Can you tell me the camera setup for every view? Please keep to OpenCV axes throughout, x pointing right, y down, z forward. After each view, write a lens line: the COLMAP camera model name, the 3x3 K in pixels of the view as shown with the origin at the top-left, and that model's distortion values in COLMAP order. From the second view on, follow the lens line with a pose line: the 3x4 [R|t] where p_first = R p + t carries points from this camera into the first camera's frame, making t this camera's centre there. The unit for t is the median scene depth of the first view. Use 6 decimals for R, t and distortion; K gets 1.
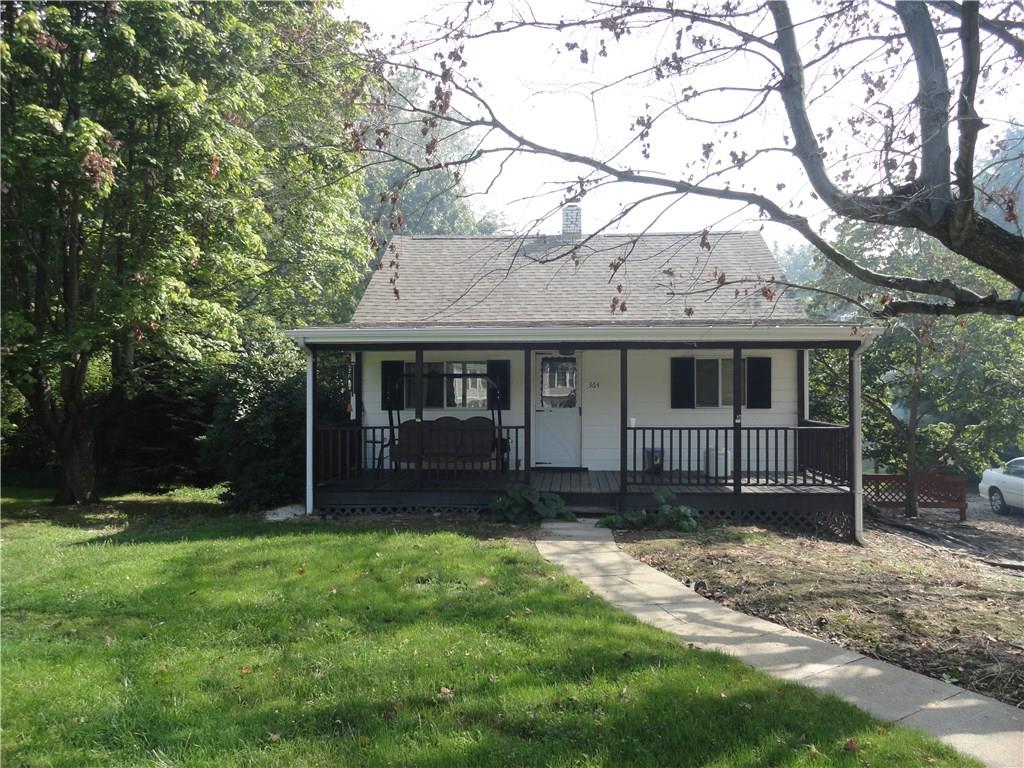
lens RADIAL K [[709.5, 0, 510.3], [0, 709.5, 383.2], [0, 0, 1]] dist [0.013566, 0.003768]
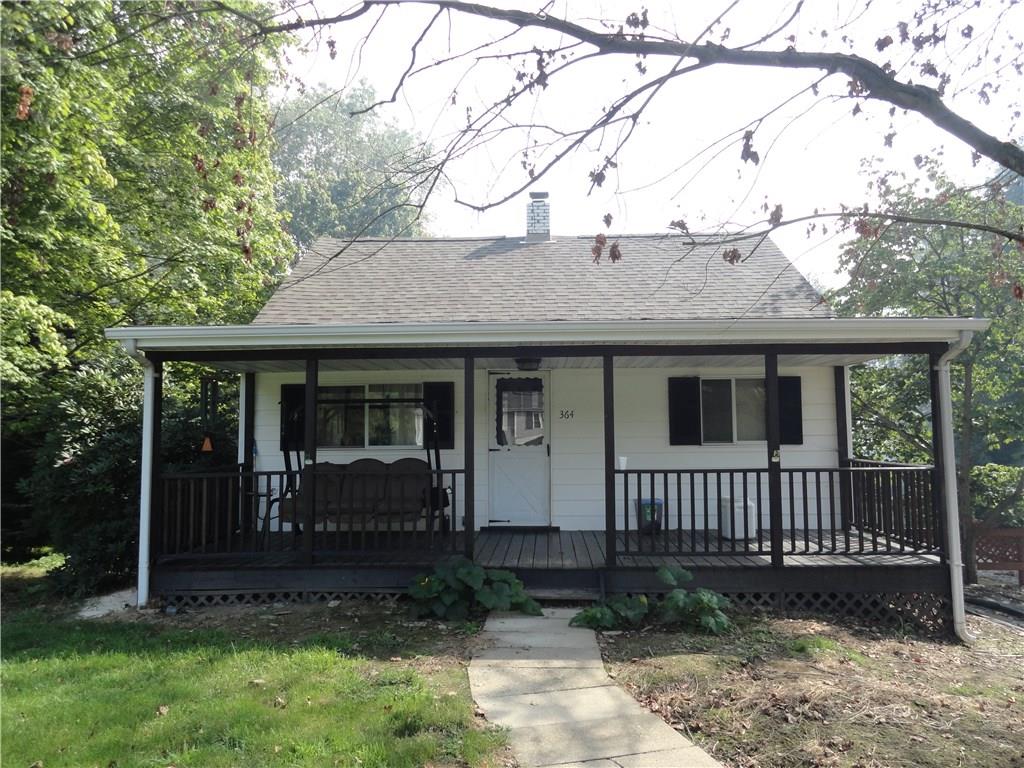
lens RADIAL K [[709.5, 0, 514.2], [0, 709.5, 383.0], [0, 0, 1]] dist [0.013566, 0.003768]
pose [[0.999134, -0.002605, 0.041525, 0.039140], [0.005415, 0.997690, -0.067708, 0.024041], [-0.041252, 0.067874, 0.996841, 0.312360]]
